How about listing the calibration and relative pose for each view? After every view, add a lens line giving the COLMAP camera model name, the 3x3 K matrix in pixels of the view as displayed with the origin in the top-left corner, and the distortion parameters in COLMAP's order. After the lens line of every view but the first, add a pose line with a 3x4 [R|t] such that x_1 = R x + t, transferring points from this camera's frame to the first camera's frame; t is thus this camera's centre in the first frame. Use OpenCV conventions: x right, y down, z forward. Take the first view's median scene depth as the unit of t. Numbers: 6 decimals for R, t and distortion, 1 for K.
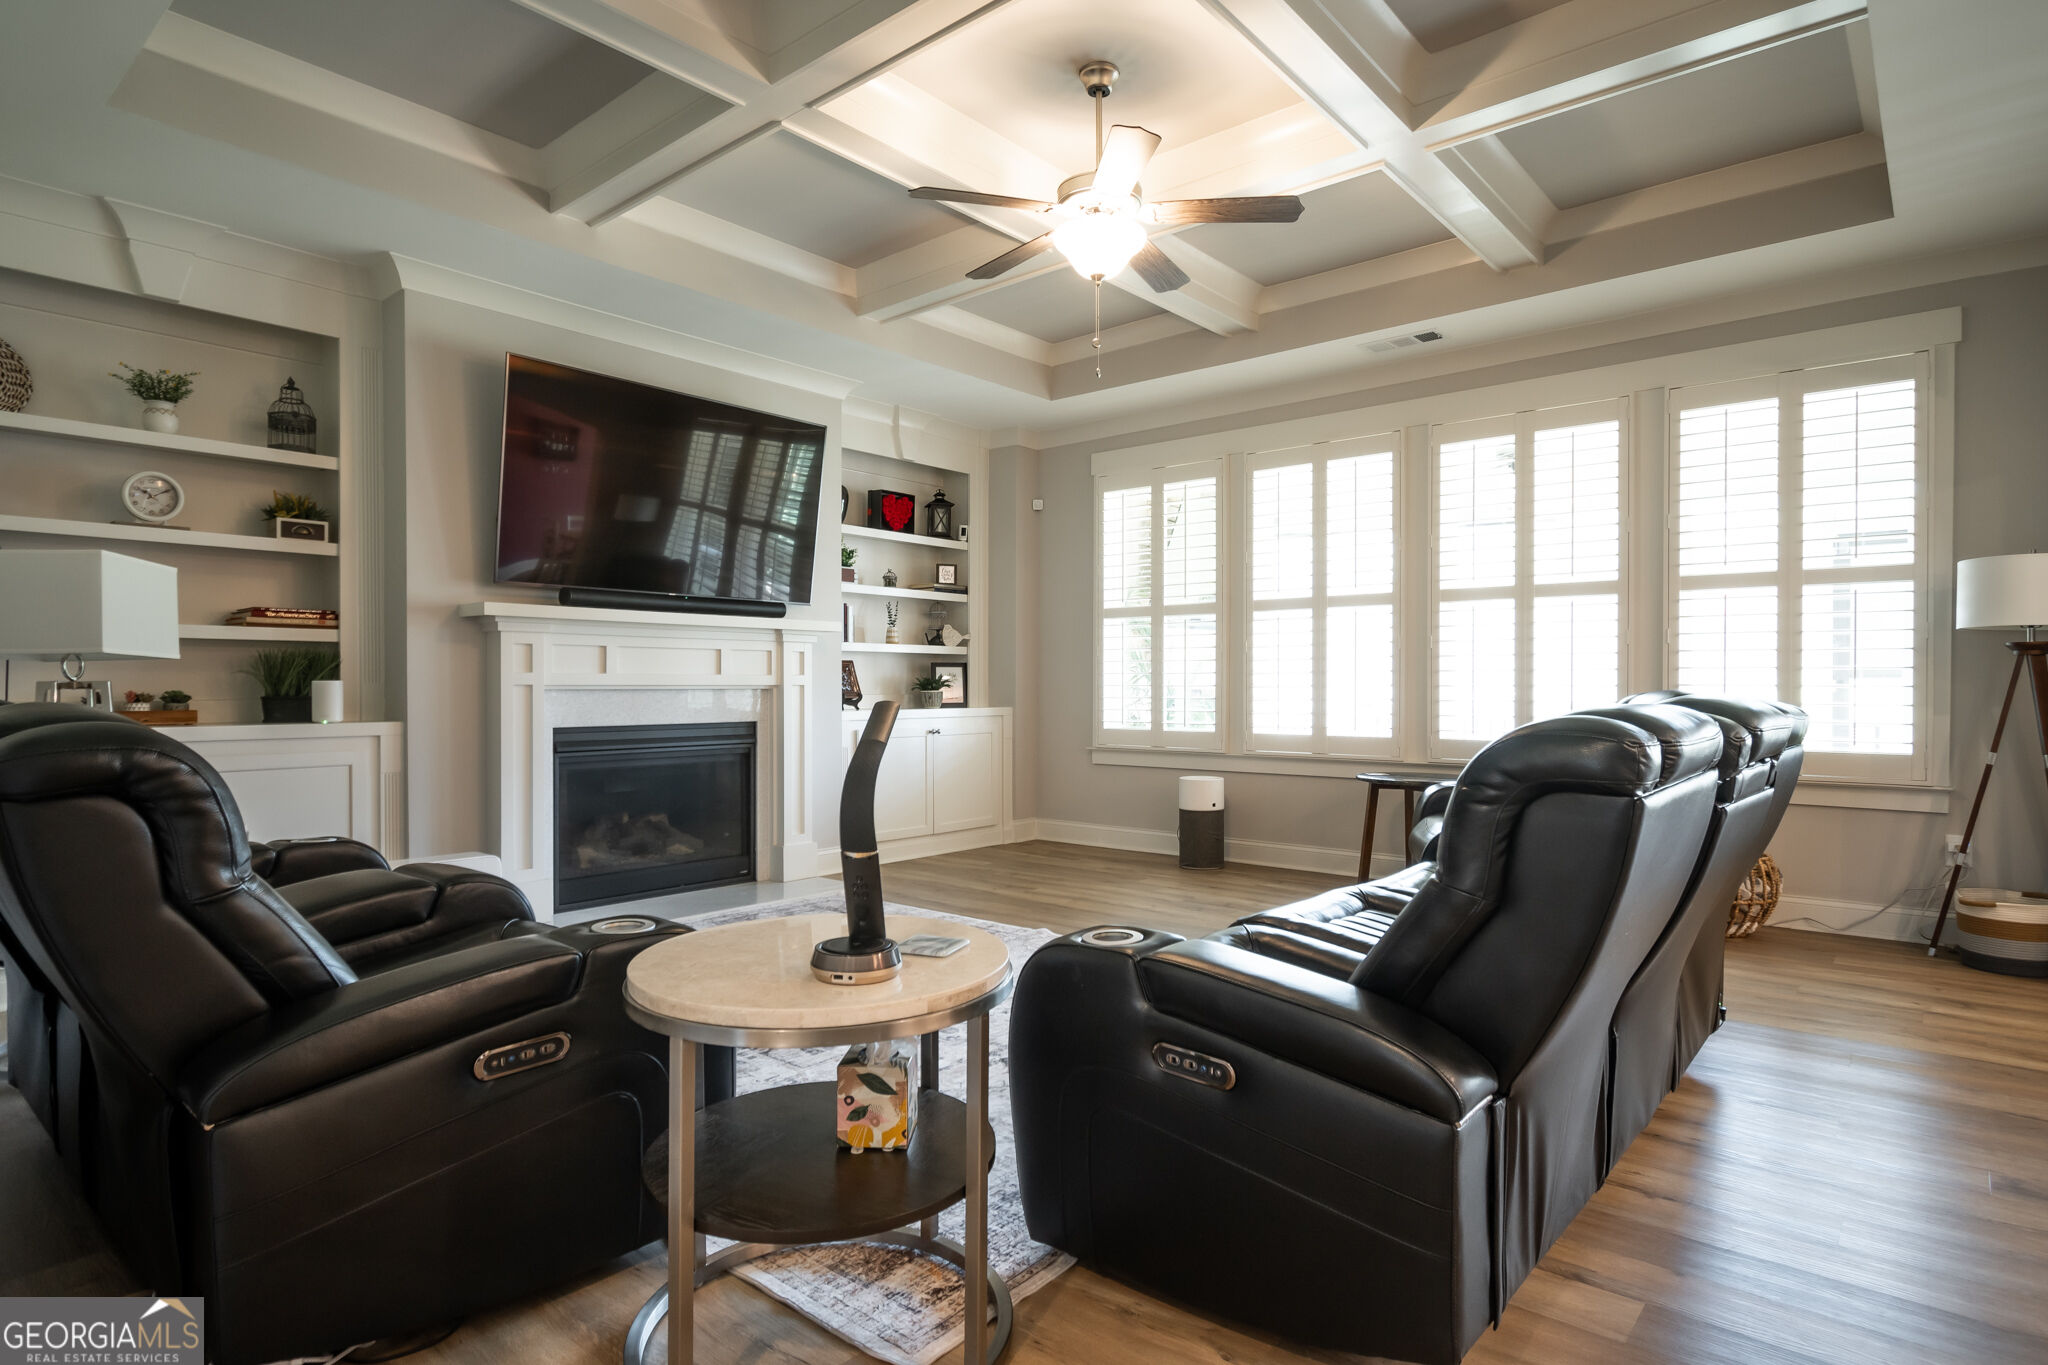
lens RADIAL K [[1082.2, 0, 1024.8], [0, 1082.2, 690.5], [0, 0, 1]] dist [0.001371, -0.001340]
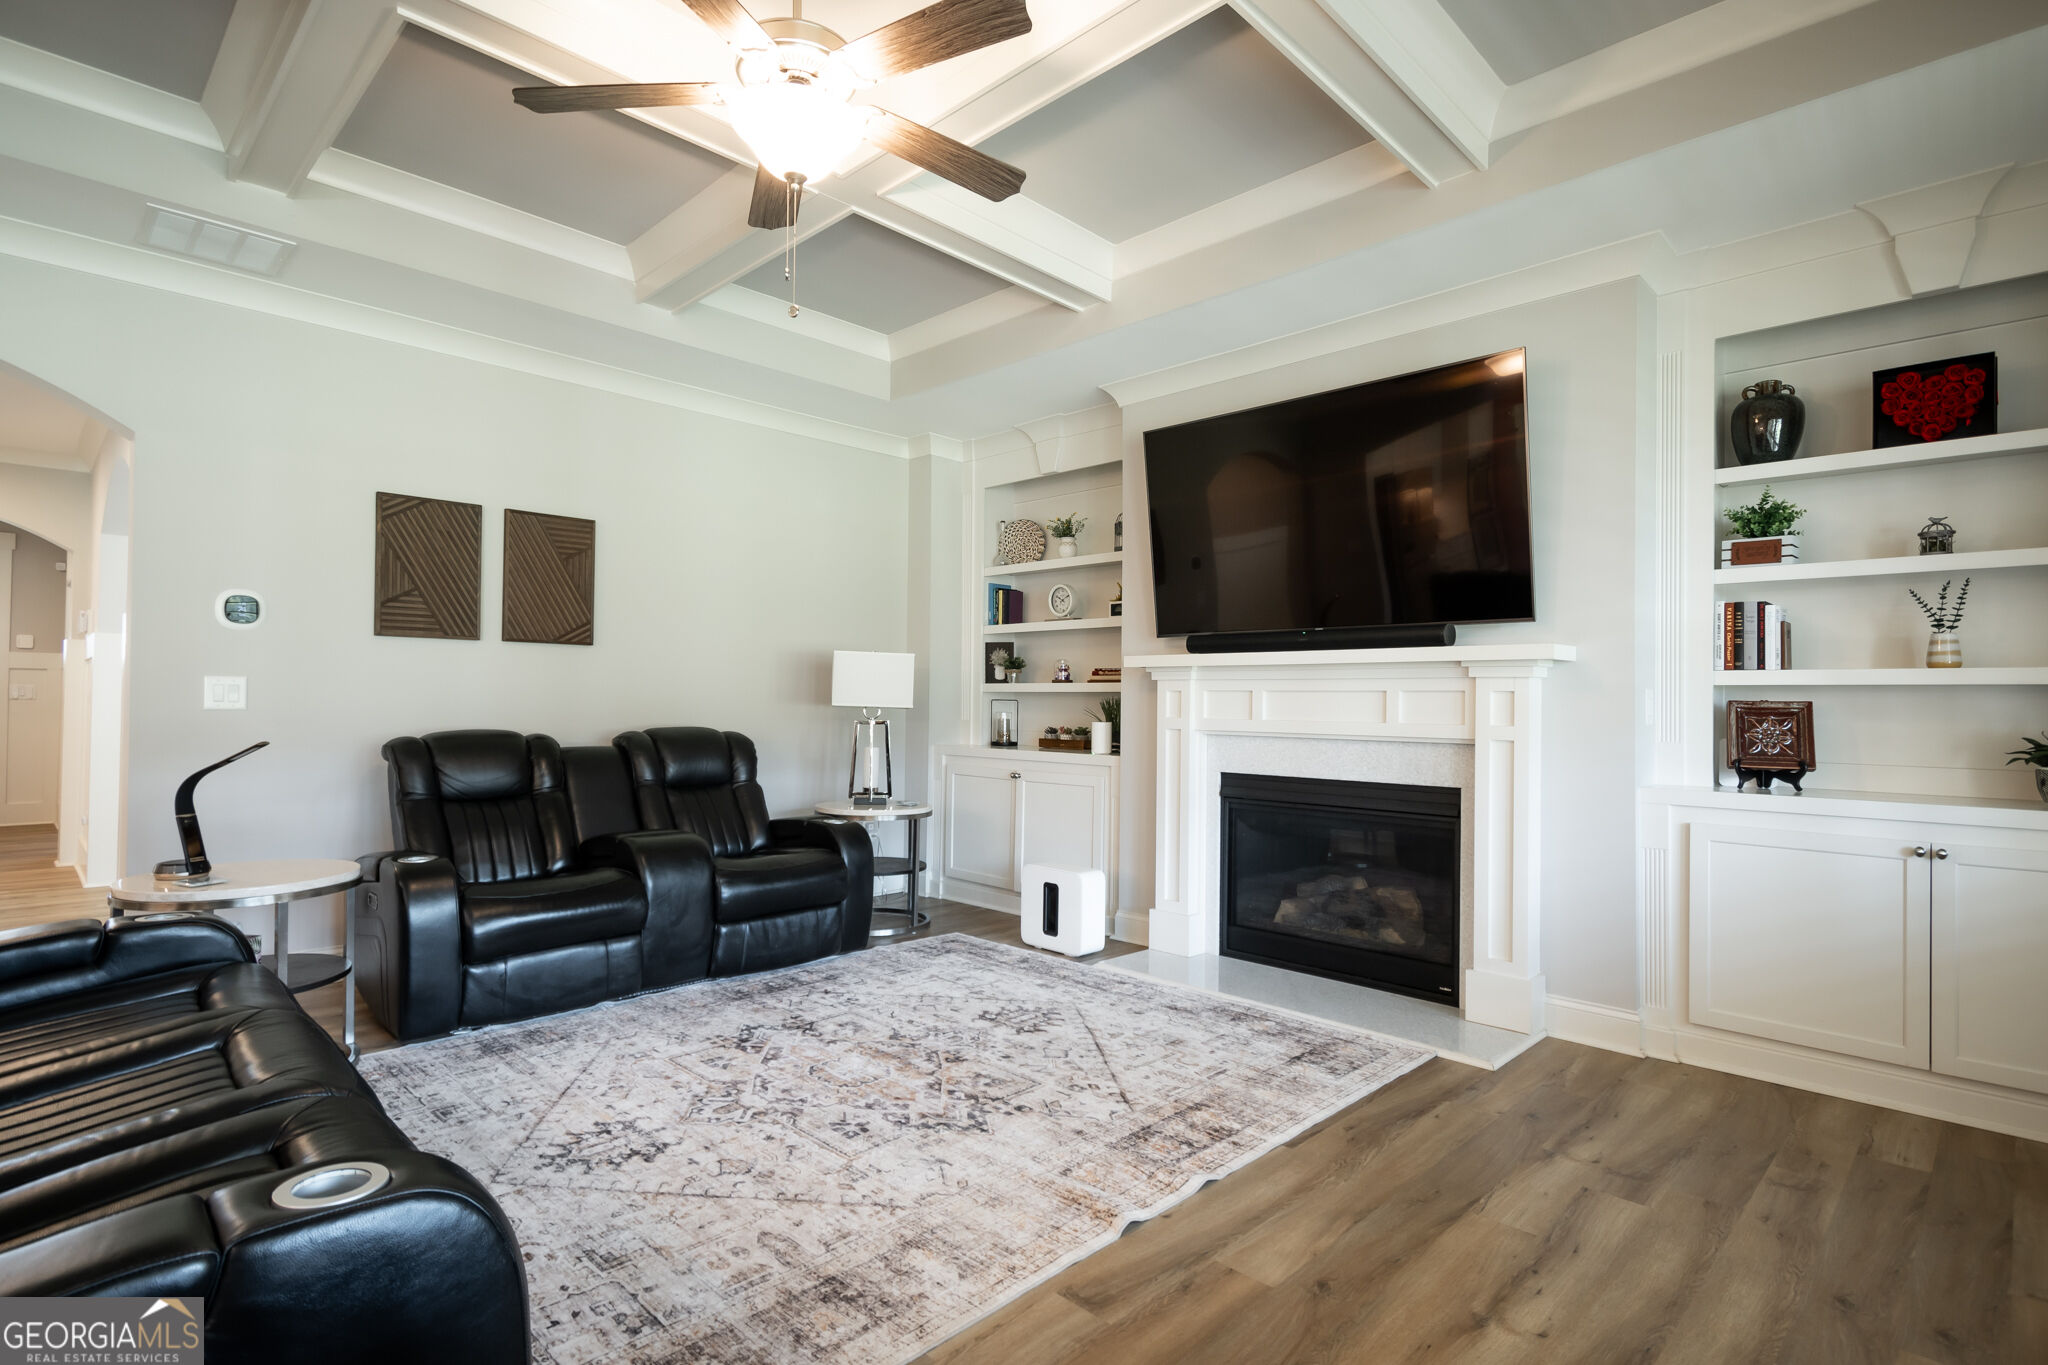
lens RADIAL K [[1015.0, 0, 1036.1], [0, 1015.0, 689.9], [0, 0, 1]] dist [0.004824, 0.000116]
pose [[-0.065273, -0.011883, -0.997797, 0.444844], [-0.016514, 0.999805, -0.010827, -0.024933], [0.997731, 0.015771, -0.065457, 0.744805]]
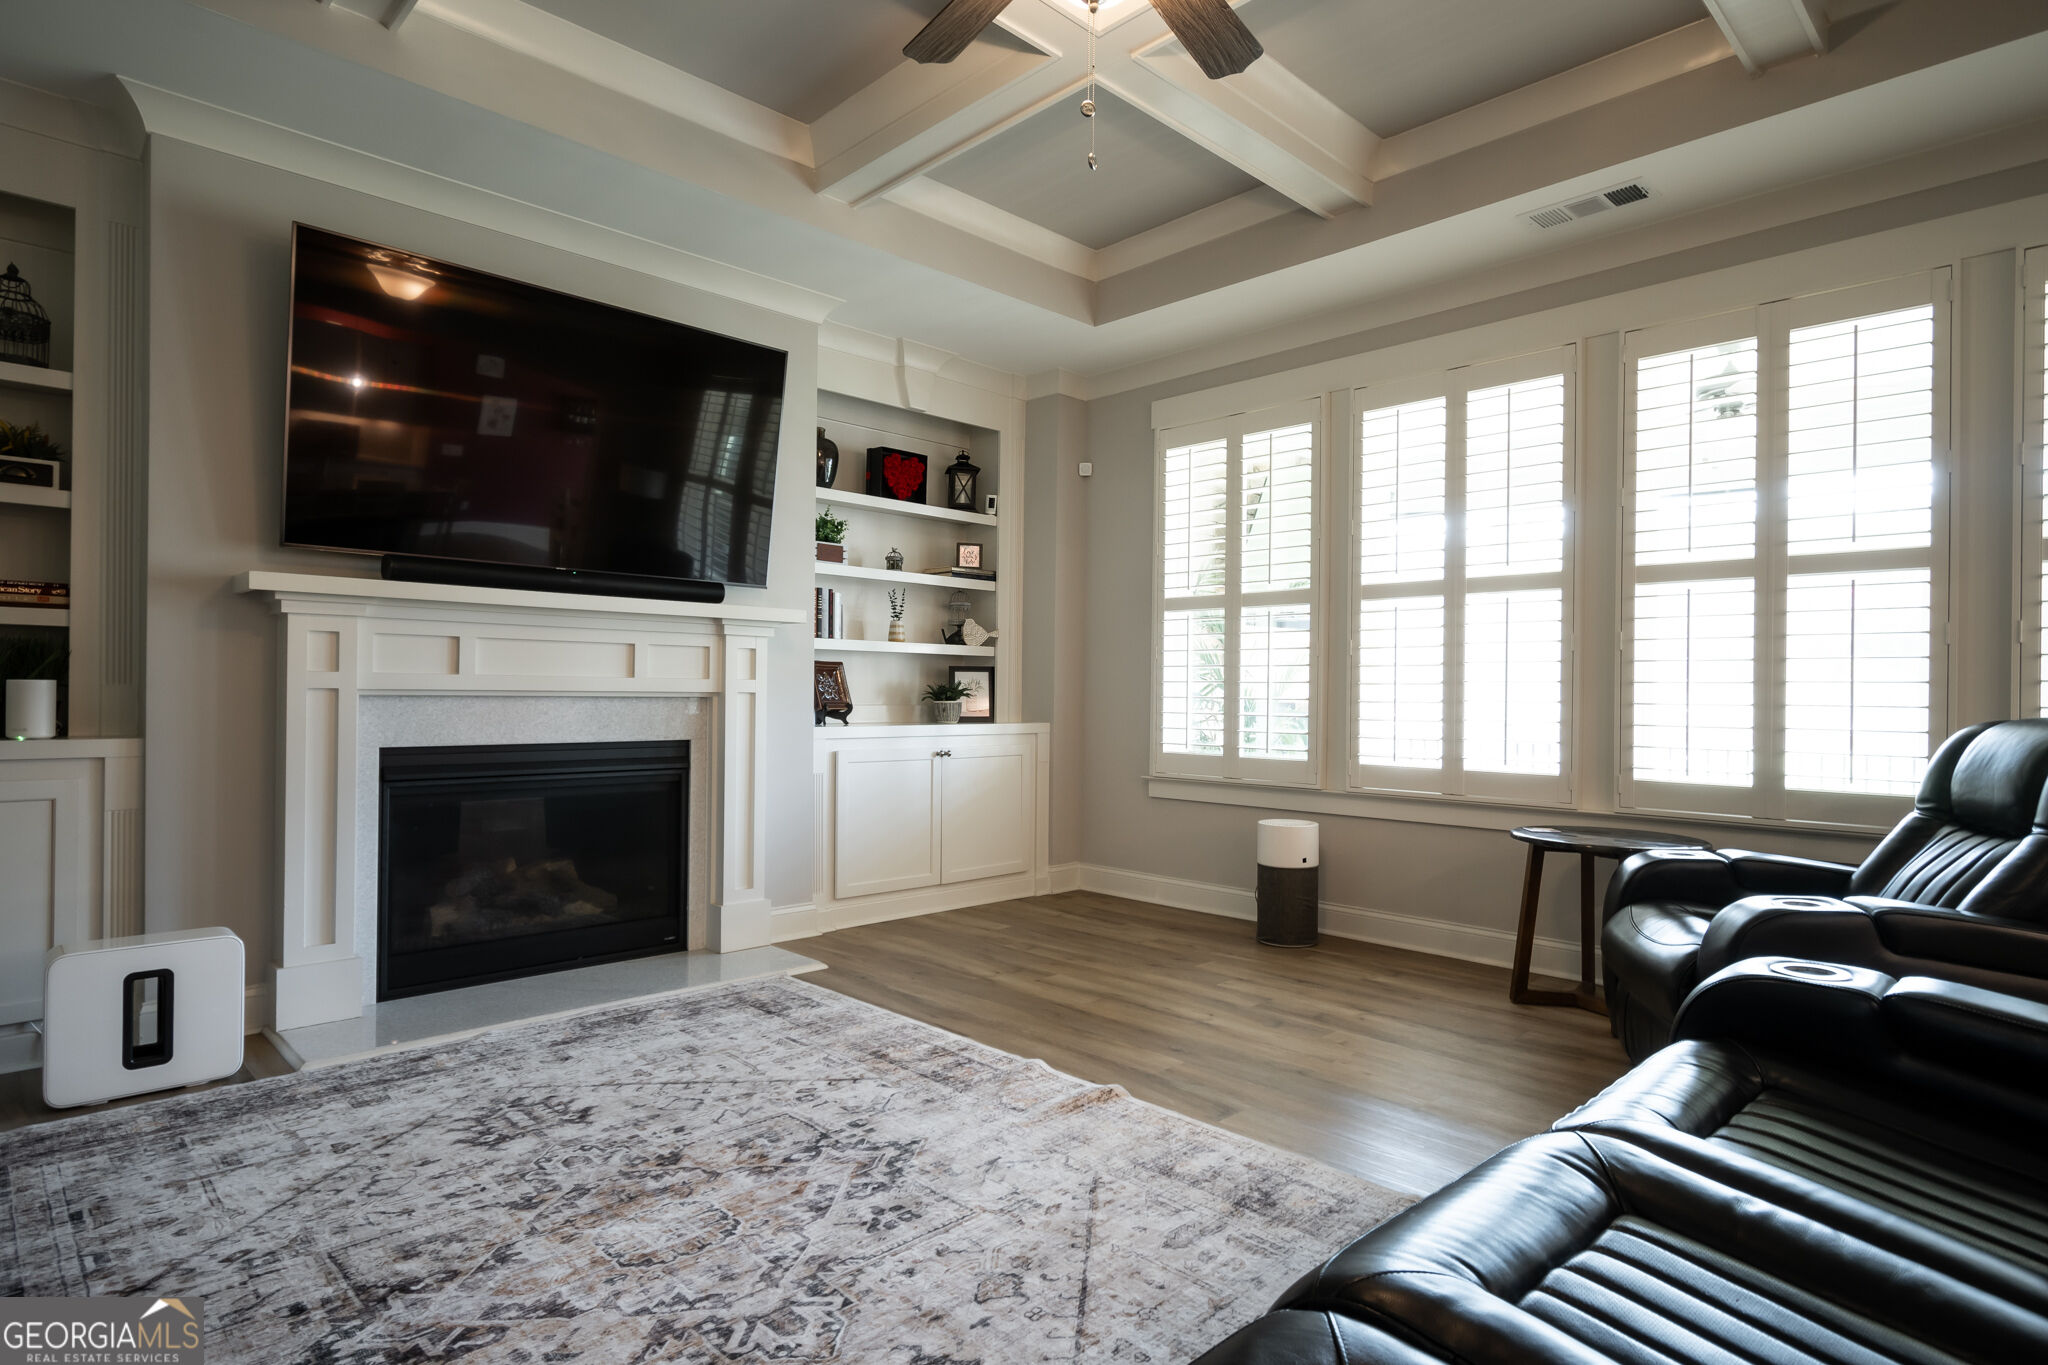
lens RADIAL K [[1082.2, 0, 1028.1], [0, 1082.2, 685.7], [0, 0, 1]] dist [0.001371, -0.001340]
pose [[0.996044, 0.010281, -0.088264, 0.053657], [-0.011304, 0.999875, -0.011095, -0.003652], [0.088139, 0.012049, 0.996035, 0.261127]]
